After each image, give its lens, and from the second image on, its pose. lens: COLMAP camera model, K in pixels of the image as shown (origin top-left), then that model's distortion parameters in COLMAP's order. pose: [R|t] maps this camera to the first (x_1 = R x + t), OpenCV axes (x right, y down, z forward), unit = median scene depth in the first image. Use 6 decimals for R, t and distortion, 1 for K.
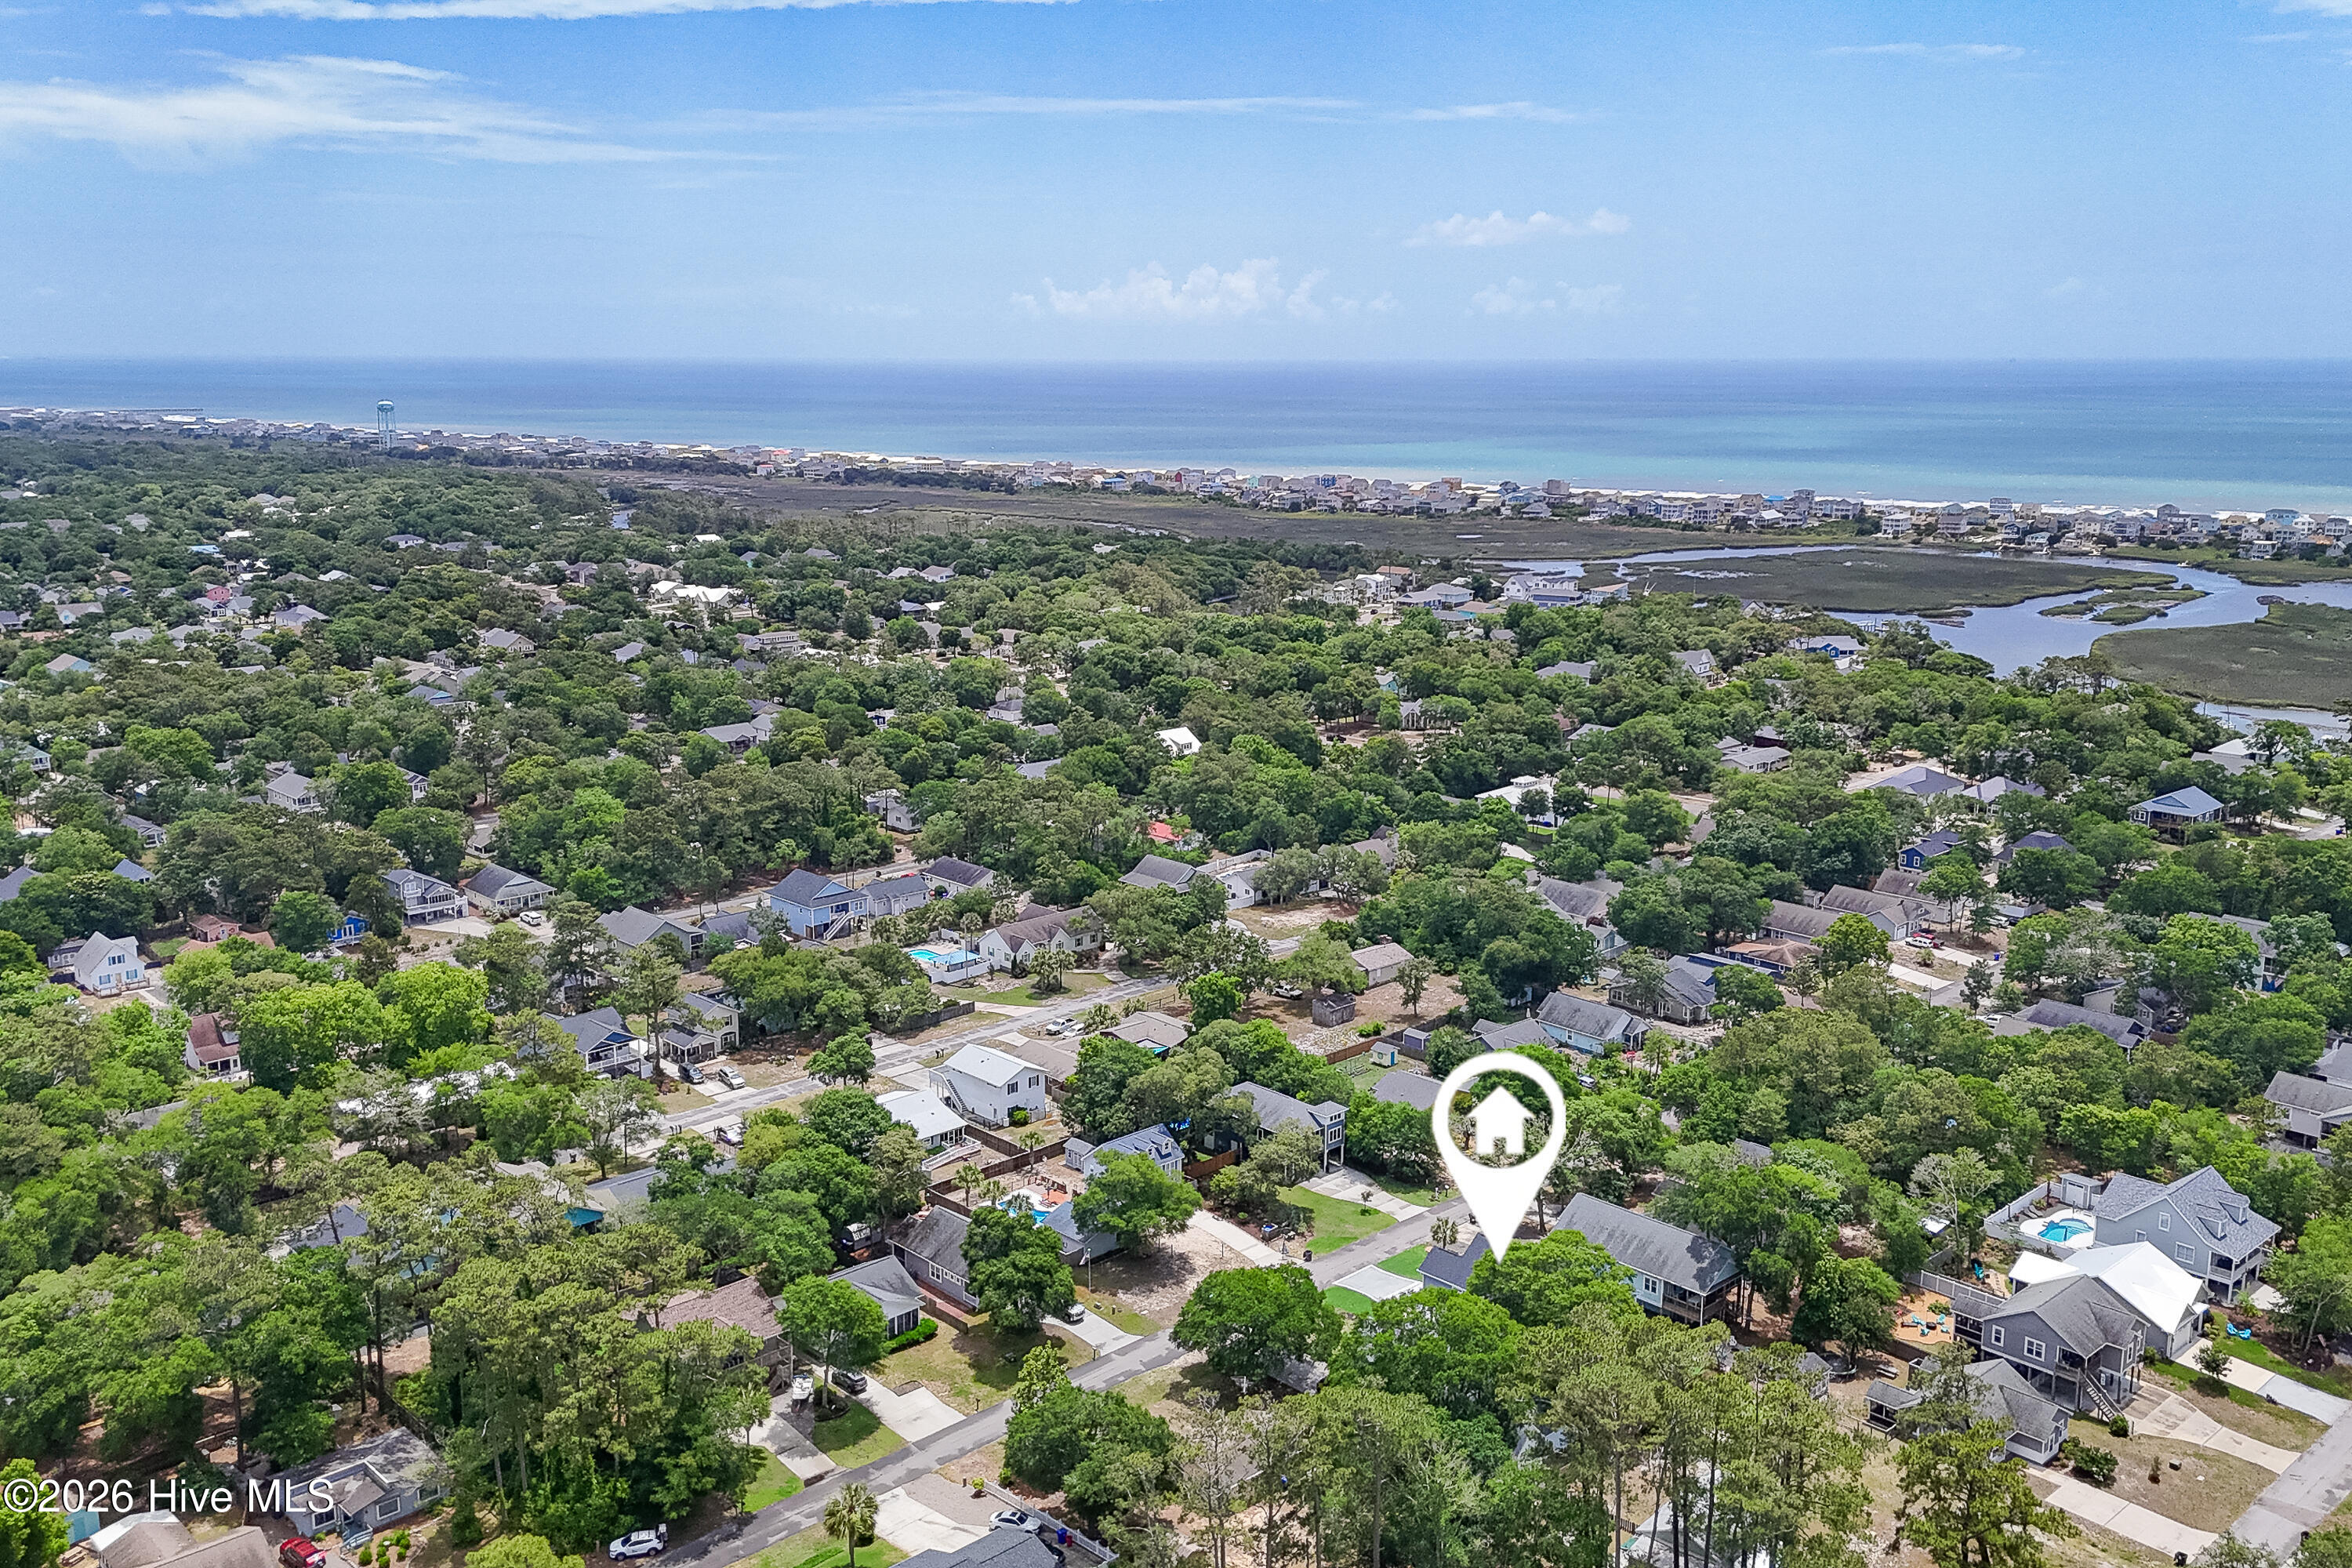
lens RADIAL K [[2052.4, 0, 1176.0], [0, 2052.4, 784.0], [0, 0, 1]] dist [0.098927, -0.139022]
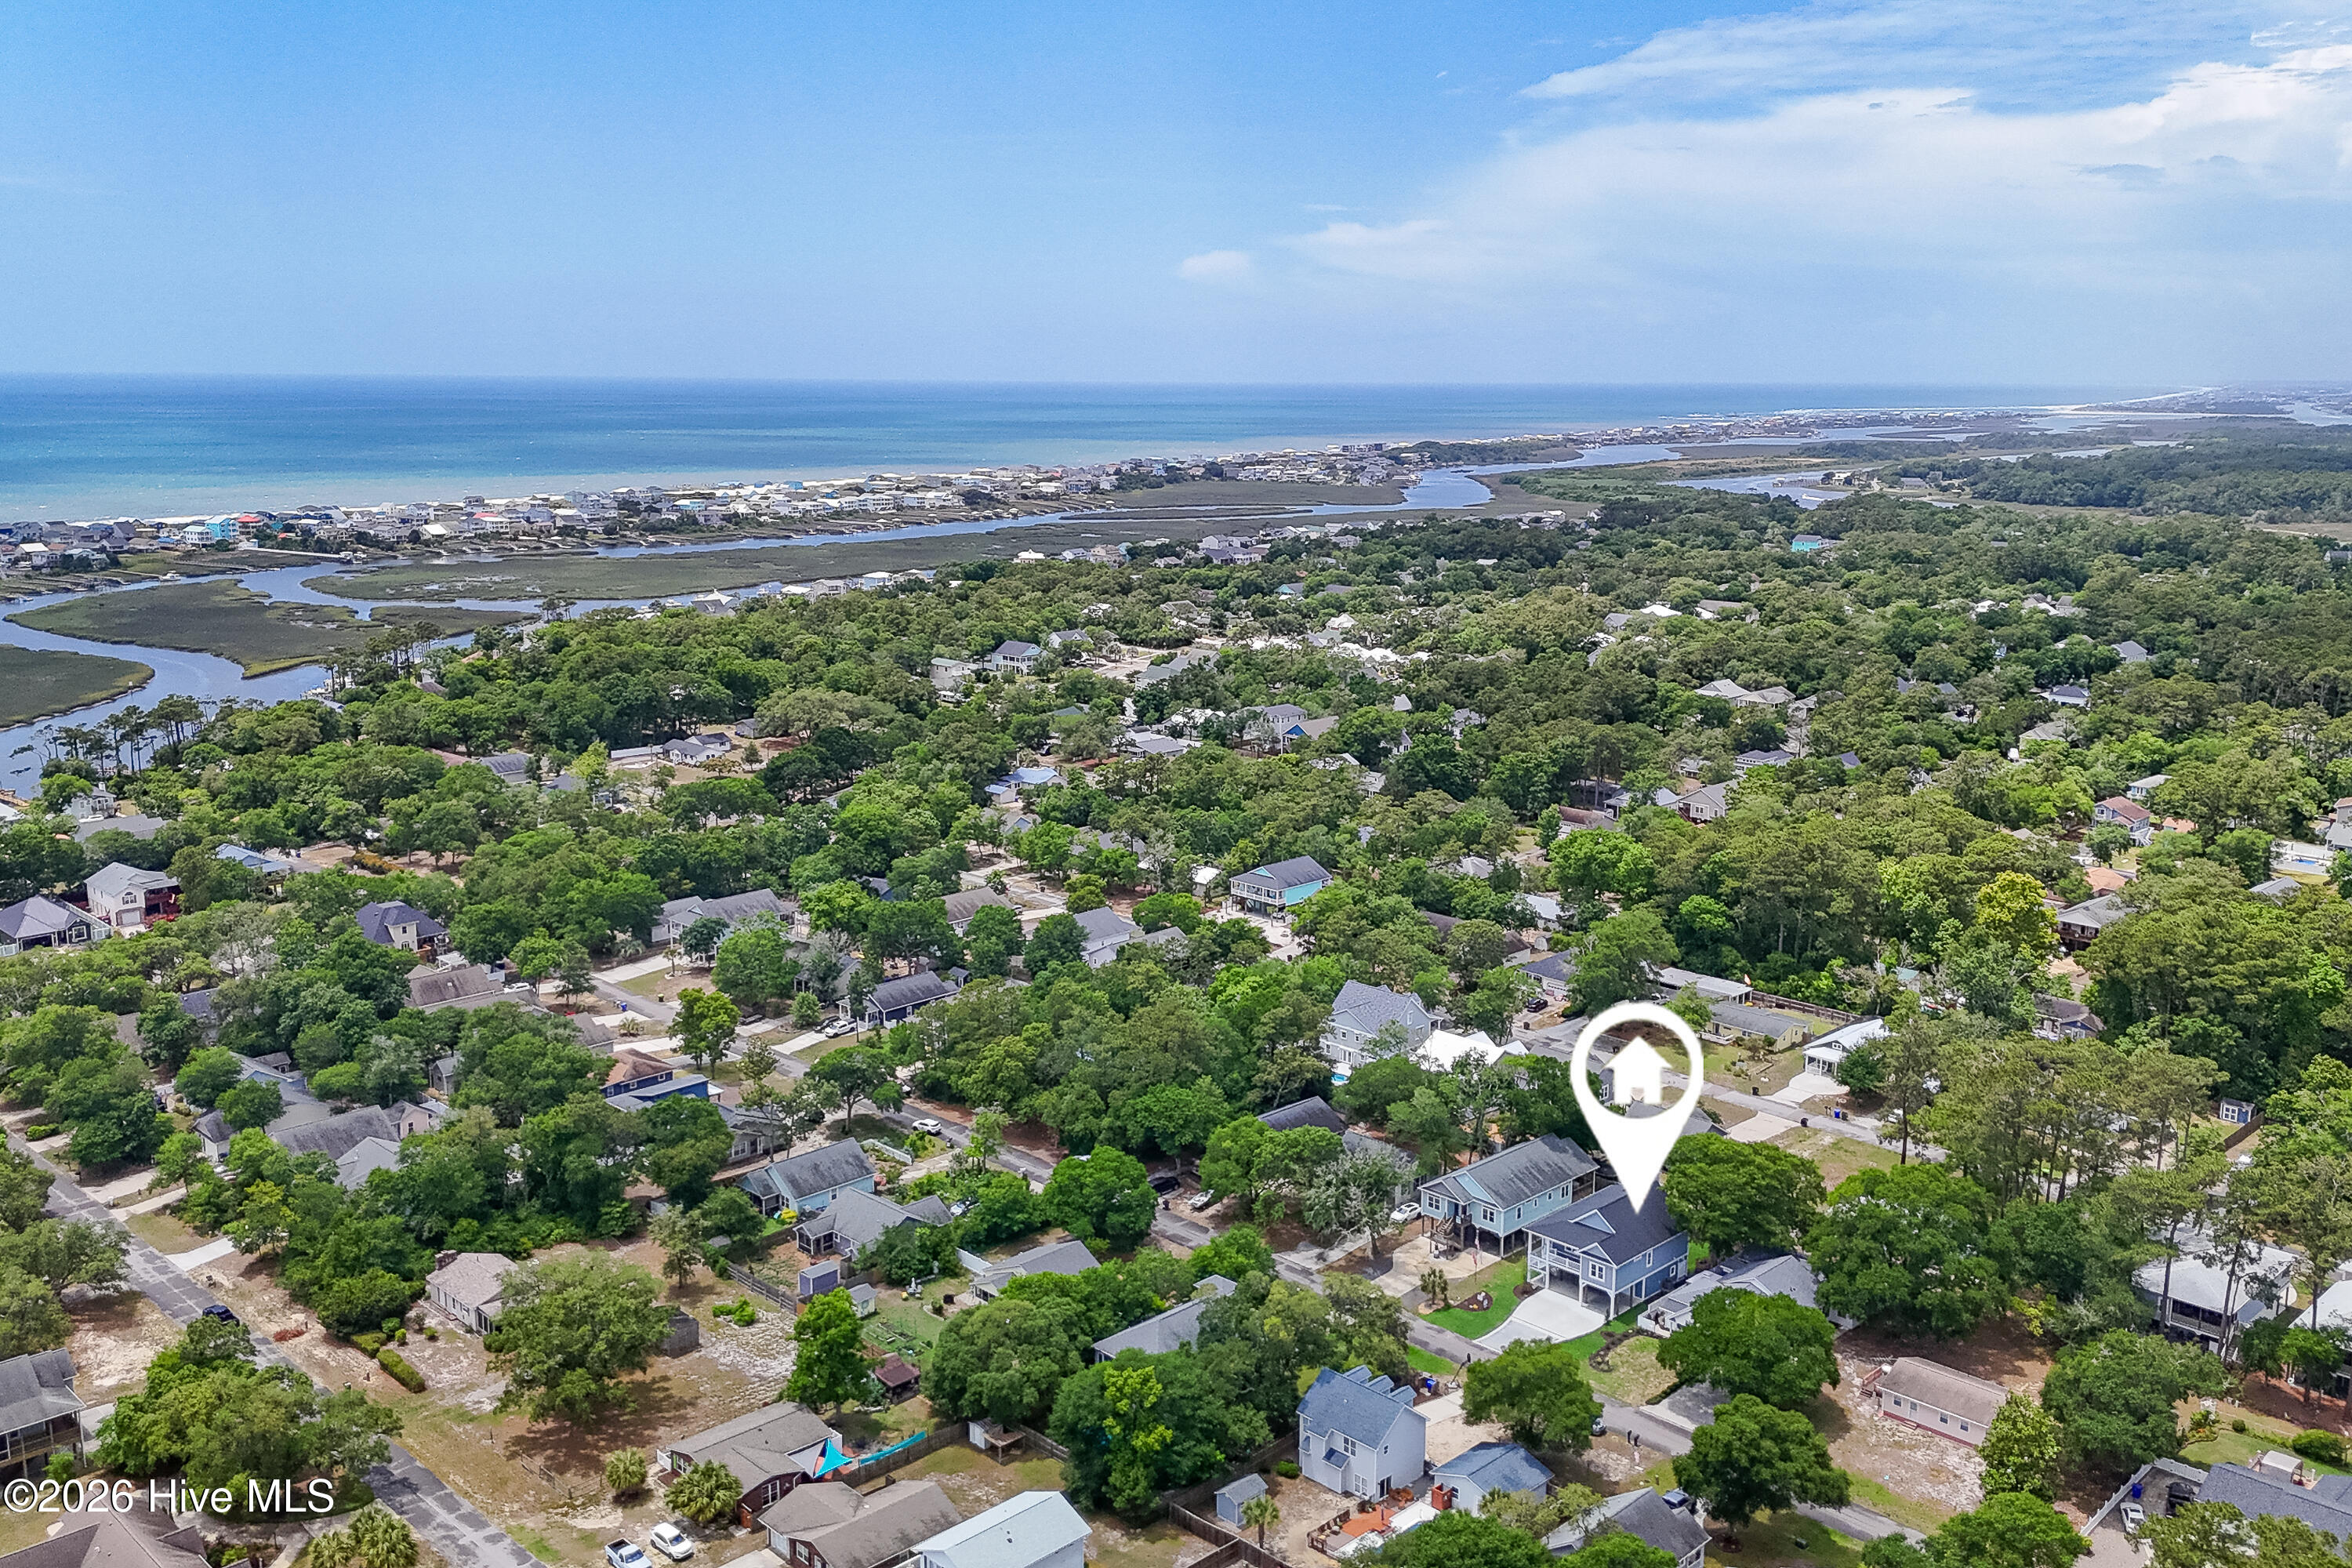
lens RADIAL K [[2071.1, 0, 1155.2], [0, 2071.1, 789.0], [0, 0, 1]] dist [0.063284, -0.055417]
pose [[-0.006324, -0.201068, 0.979557, -0.539499], [0.207531, 0.957985, 0.197980, -0.152096], [-0.978208, 0.204541, 0.035670, 0.735436]]
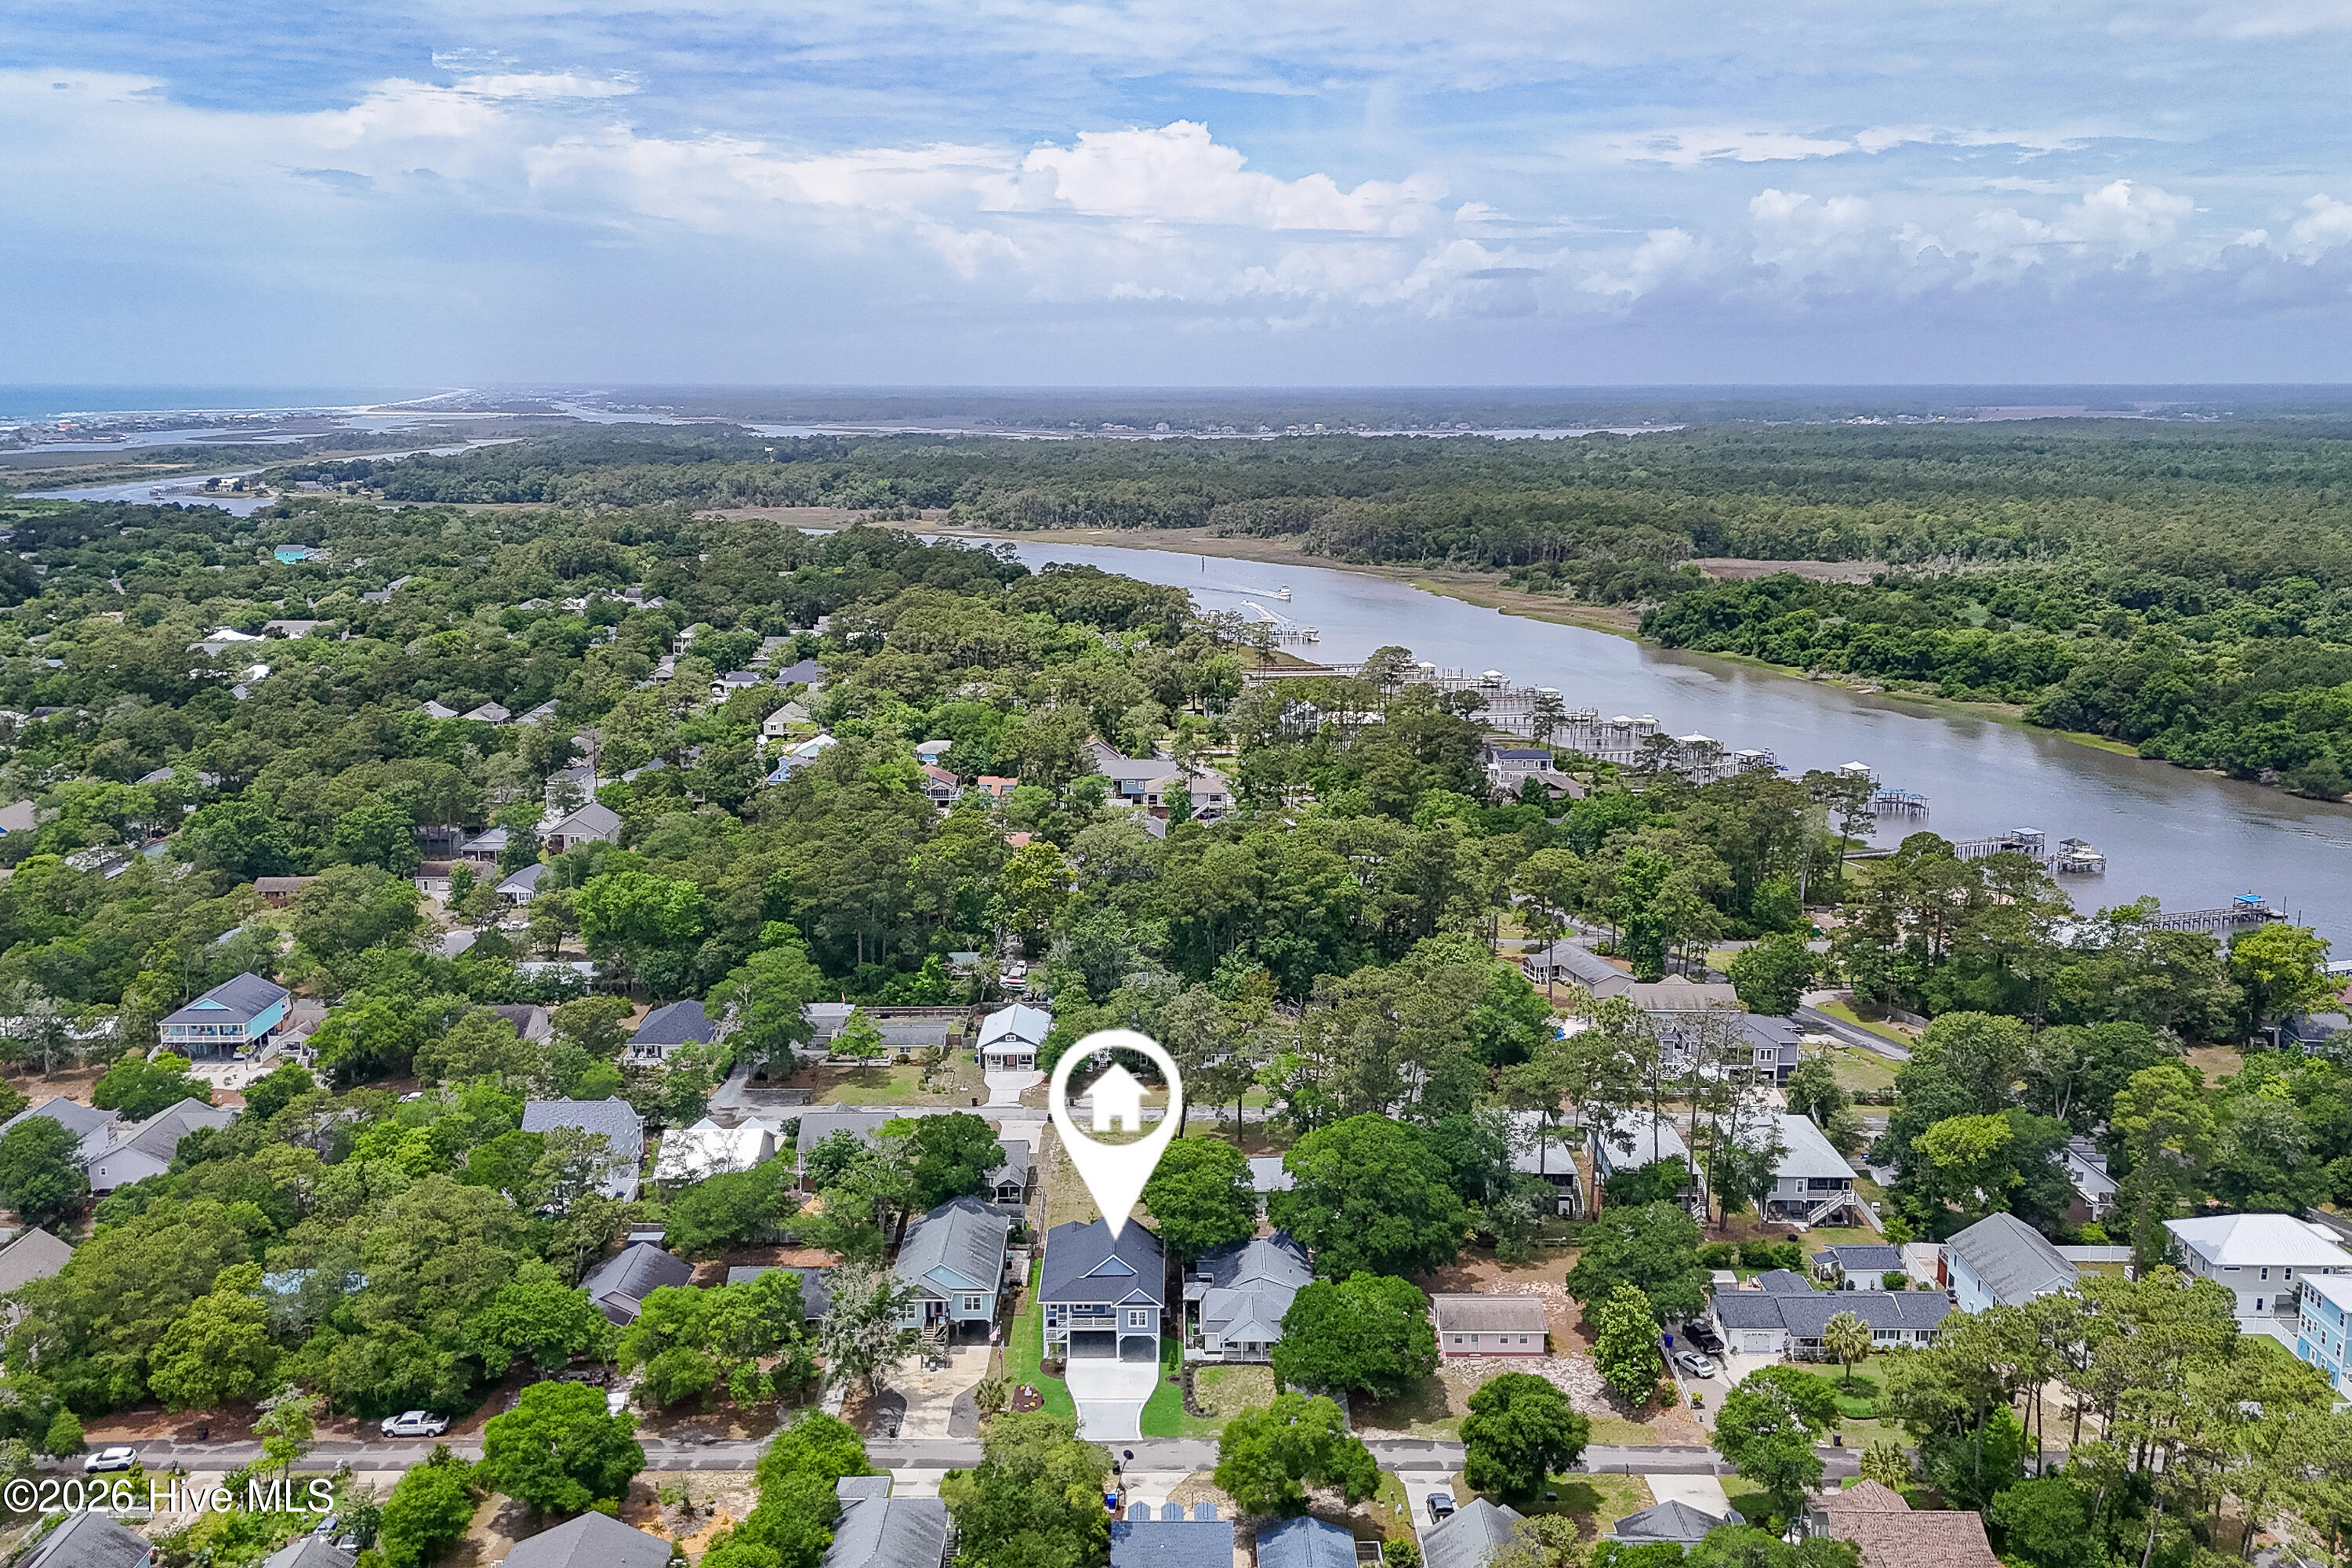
lens RADIAL K [[2071.1, 0, 1155.2], [0, 2071.1, 789.0], [0, 0, 1]] dist [0.063284, -0.055417]
pose [[-0.722890, -0.137824, 0.677078, -0.325594], [0.144914, 0.927870, 0.343594, -0.204215], [-0.675596, 0.346499, -0.650776, 0.998253]]
